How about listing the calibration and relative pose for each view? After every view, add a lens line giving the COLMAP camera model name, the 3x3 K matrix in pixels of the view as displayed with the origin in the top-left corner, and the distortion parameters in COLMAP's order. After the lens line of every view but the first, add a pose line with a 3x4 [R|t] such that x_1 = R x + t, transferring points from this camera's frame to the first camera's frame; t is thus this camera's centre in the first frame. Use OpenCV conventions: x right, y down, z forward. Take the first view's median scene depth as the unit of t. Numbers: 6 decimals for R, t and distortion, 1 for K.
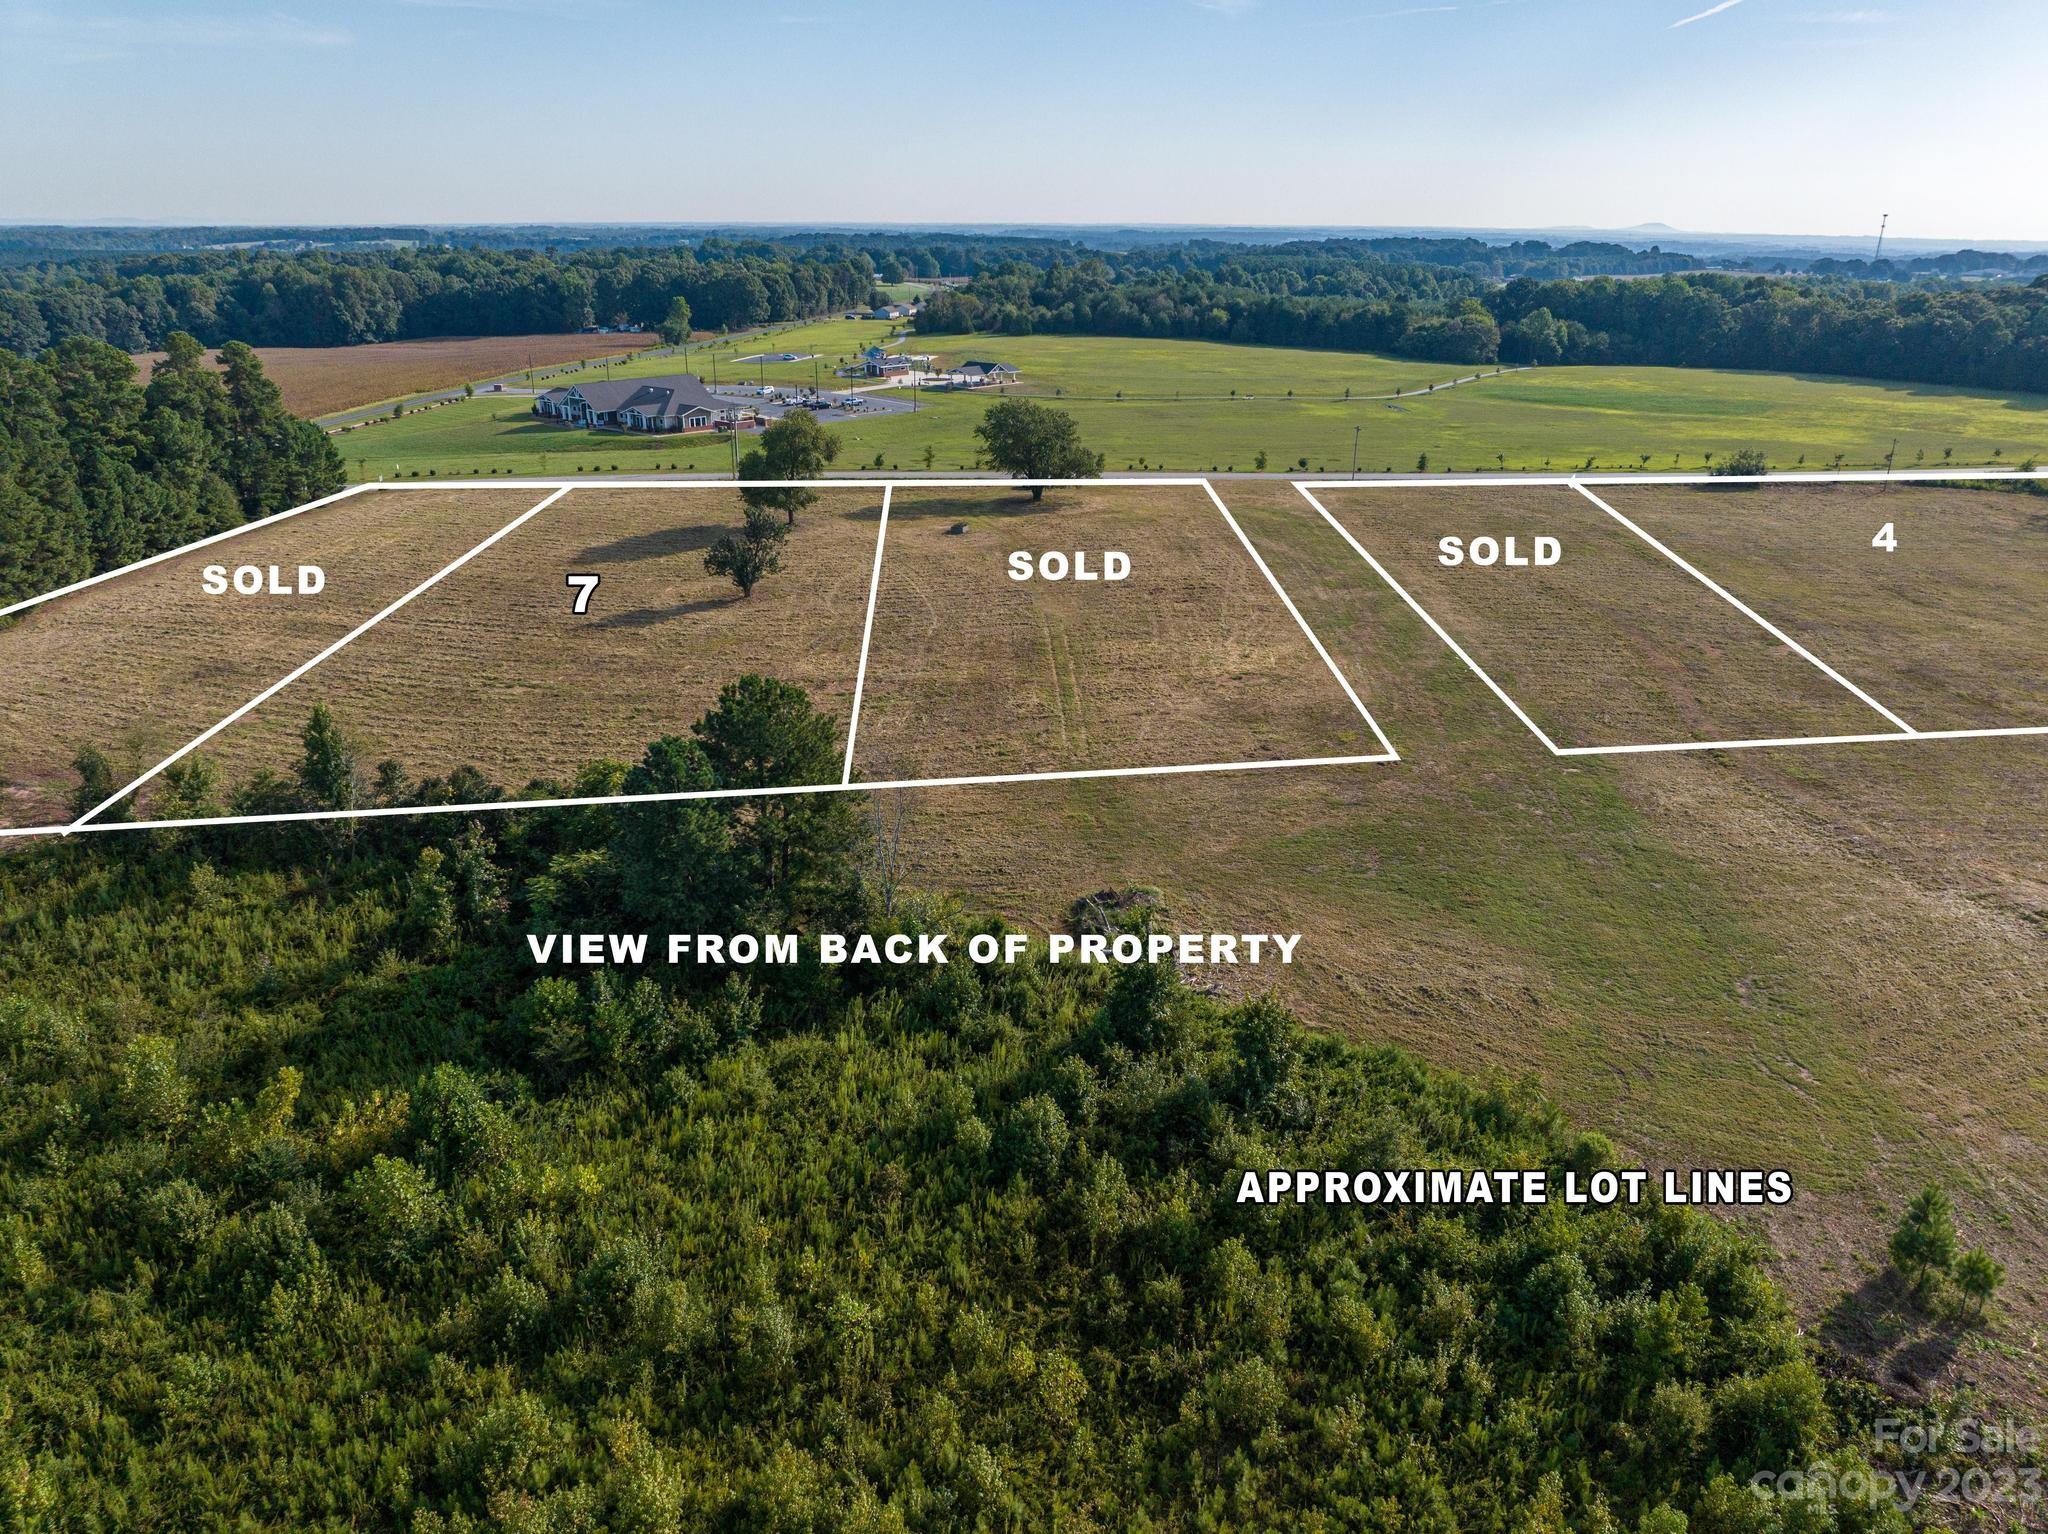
lens RADIAL K [[1458.1, 0, 1030.1], [0, 1458.1, 764.9], [0, 0, 1]] dist [-0.072460, 0.045147]
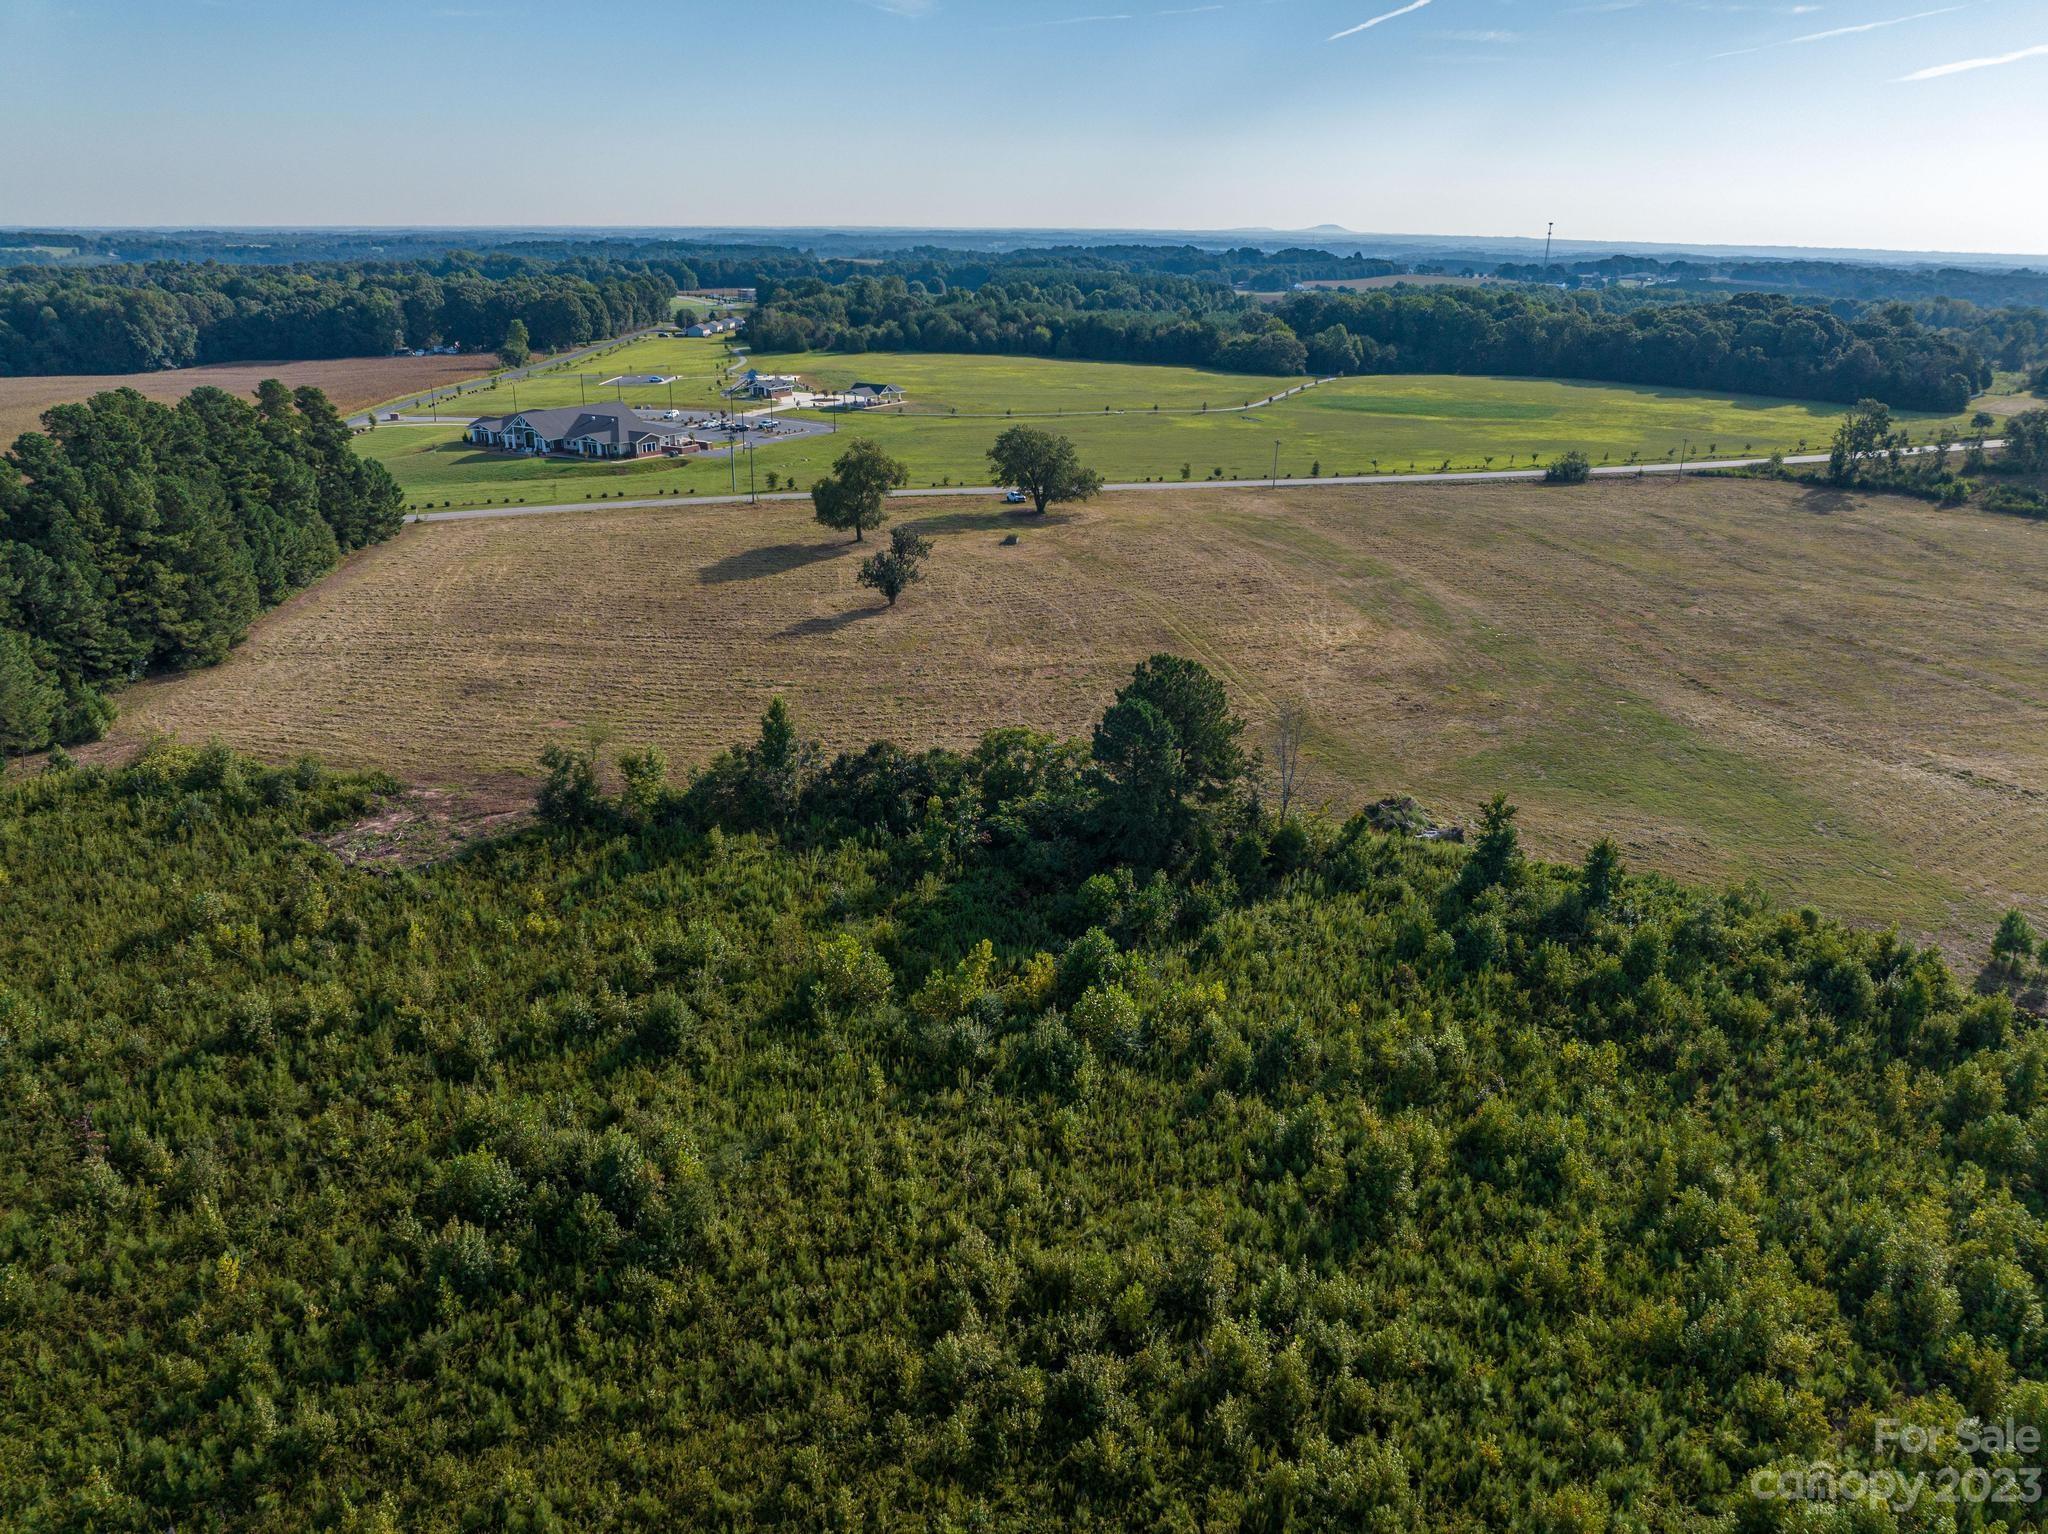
lens RADIAL K [[1458.1, 0, 1024.6], [0, 1458.1, 758.2], [0, 0, 1]] dist [-0.072460, 0.045147]
pose [[0.981030, -0.062200, 0.183605, -0.134721], [0.063208, 0.998000, 0.000363, 0.006382], [-0.183260, 0.011249, 0.983000, -0.074782]]
